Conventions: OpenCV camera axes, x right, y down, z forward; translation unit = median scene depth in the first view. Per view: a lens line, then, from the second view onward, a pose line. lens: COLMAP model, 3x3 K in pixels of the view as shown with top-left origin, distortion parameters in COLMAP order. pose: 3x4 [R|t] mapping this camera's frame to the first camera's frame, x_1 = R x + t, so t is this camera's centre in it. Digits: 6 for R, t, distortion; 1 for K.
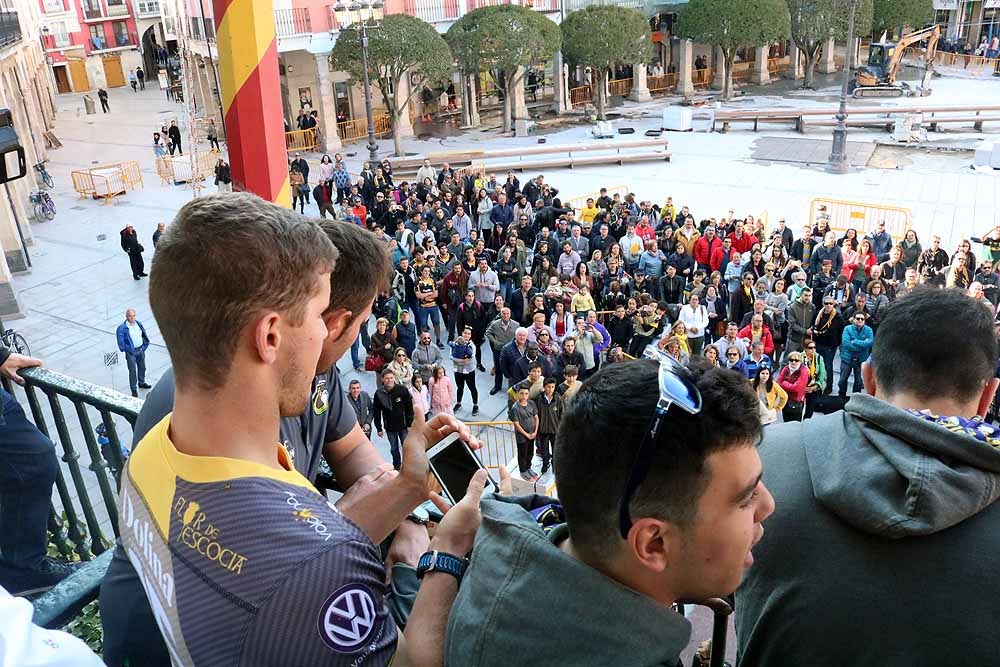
lens RADIAL K [[824.6, 0, 502.9], [0, 824.6, 333.4], [0, 0, 1]] dist [-0.155230, 0.121014]
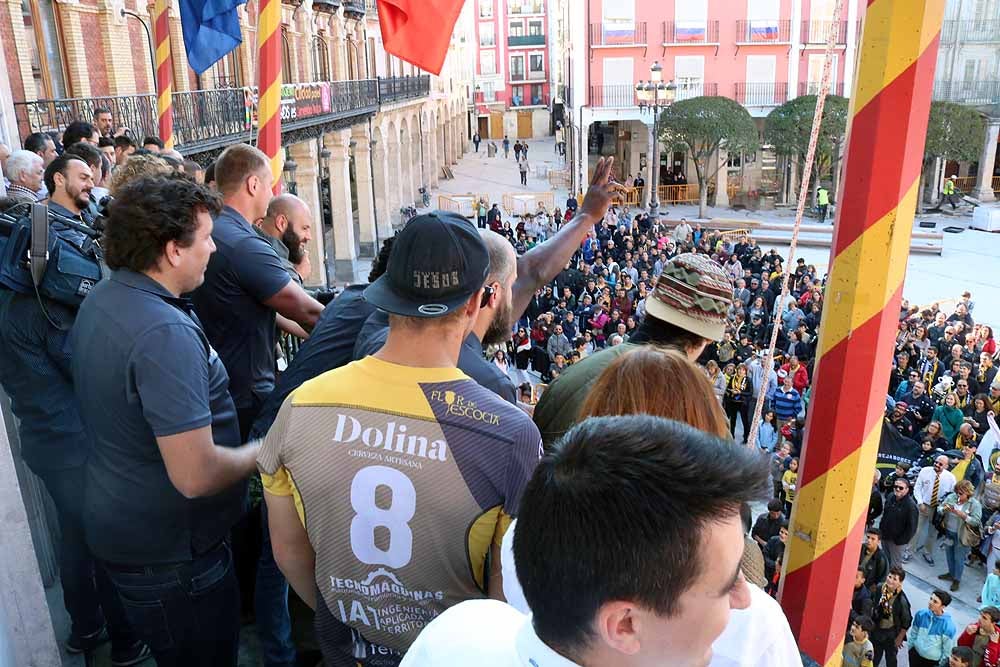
lens RADIAL K [[824.6, 0, 501.3], [0, 824.6, 339.3], [0, 0, 1]] dist [-0.155230, 0.121014]
pose [[0.869487, 0.180592, -0.459759, 0.166532], [-0.215385, 0.976238, -0.023868, 0.027983], [0.444524, 0.119778, 0.887723, -0.094443]]
